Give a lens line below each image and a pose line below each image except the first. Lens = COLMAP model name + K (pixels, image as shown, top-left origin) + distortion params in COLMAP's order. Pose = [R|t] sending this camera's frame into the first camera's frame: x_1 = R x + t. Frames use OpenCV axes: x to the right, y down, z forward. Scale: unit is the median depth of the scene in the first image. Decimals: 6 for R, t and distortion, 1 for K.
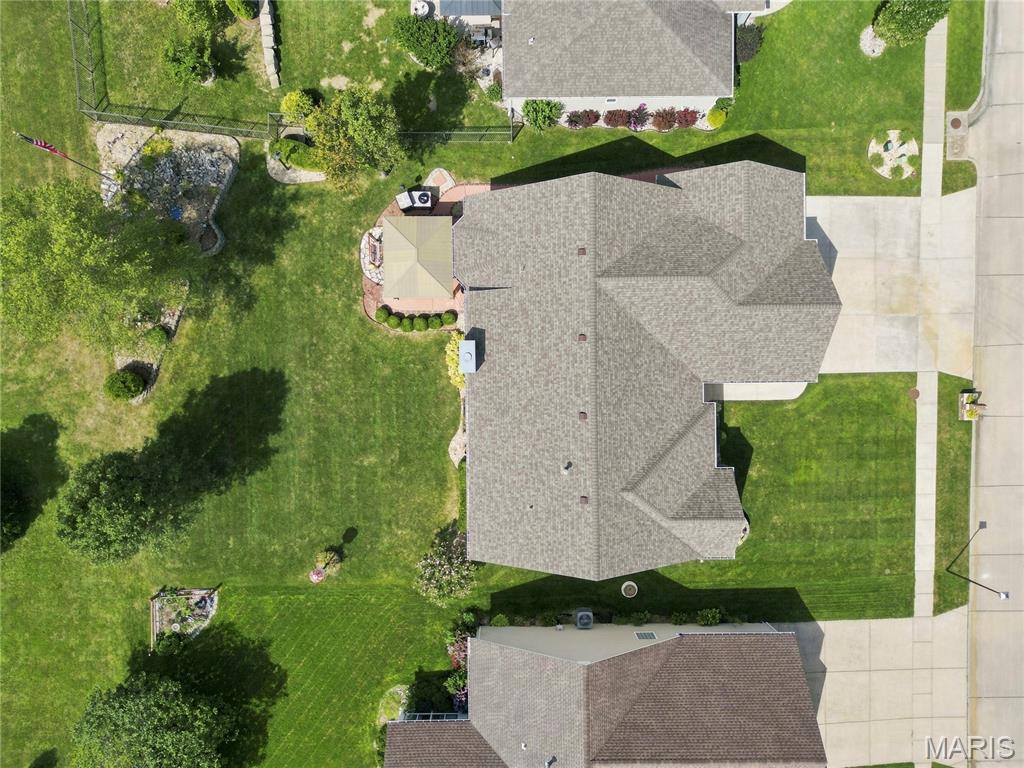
lens RADIAL K [[719.7, 0, 512.0], [0, 719.7, 384.0], [0, 0, 1]] dist [0.068200, -0.078307]
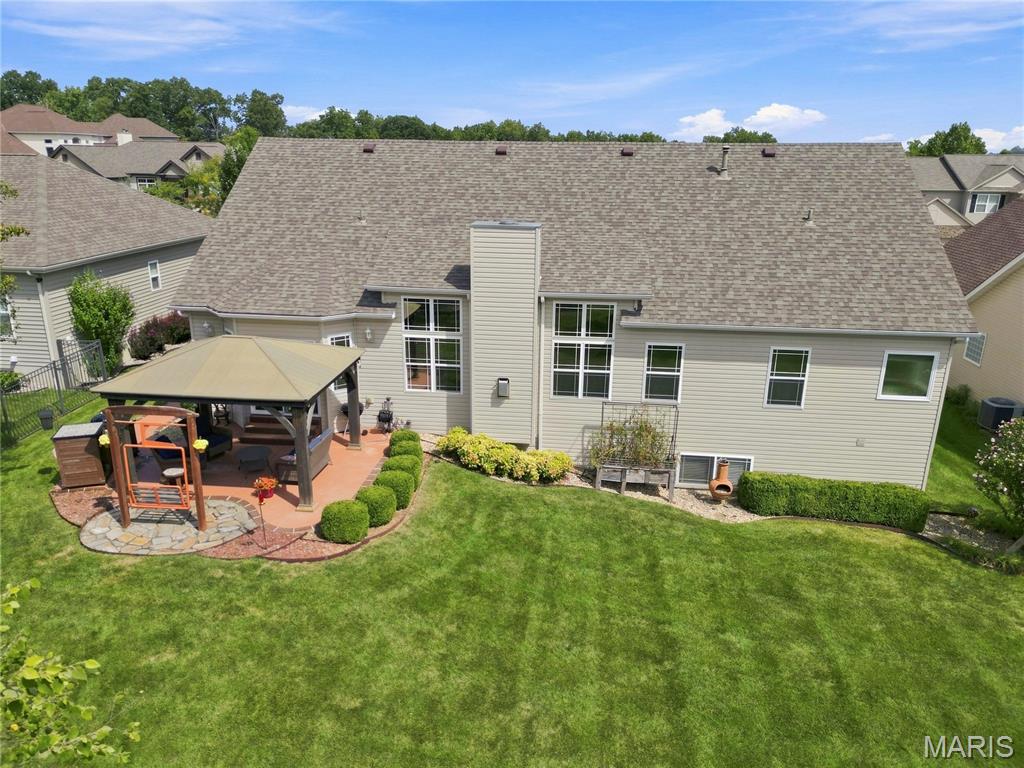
lens RADIAL K [[710.0, 0, 512.0], [0, 710.0, 384.0], [0, 0, 1]] dist [0.062596, -0.079617]
pose [[0.114158, -0.312895, 0.942902, -0.459806], [0.993452, 0.031564, -0.109804, 0.016446], [0.004596, 0.949263, 0.314450, 0.828880]]
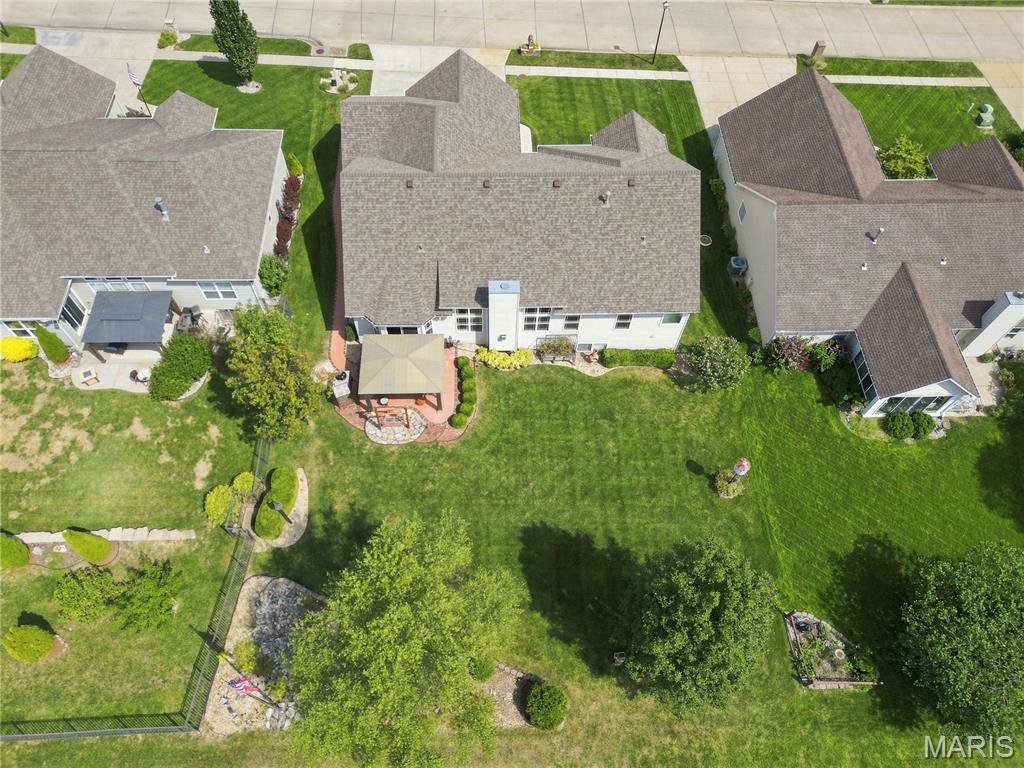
lens RADIAL K [[710.0, 0, 512.0], [0, 710.0, 384.0], [0, 0, 1]] dist [0.062596, -0.079617]
pose [[-0.025092, -0.864706, 0.501651, -0.603402], [0.999602, -0.015236, 0.023737, -0.046509], [-0.012883, 0.502048, 0.864744, 0.165157]]
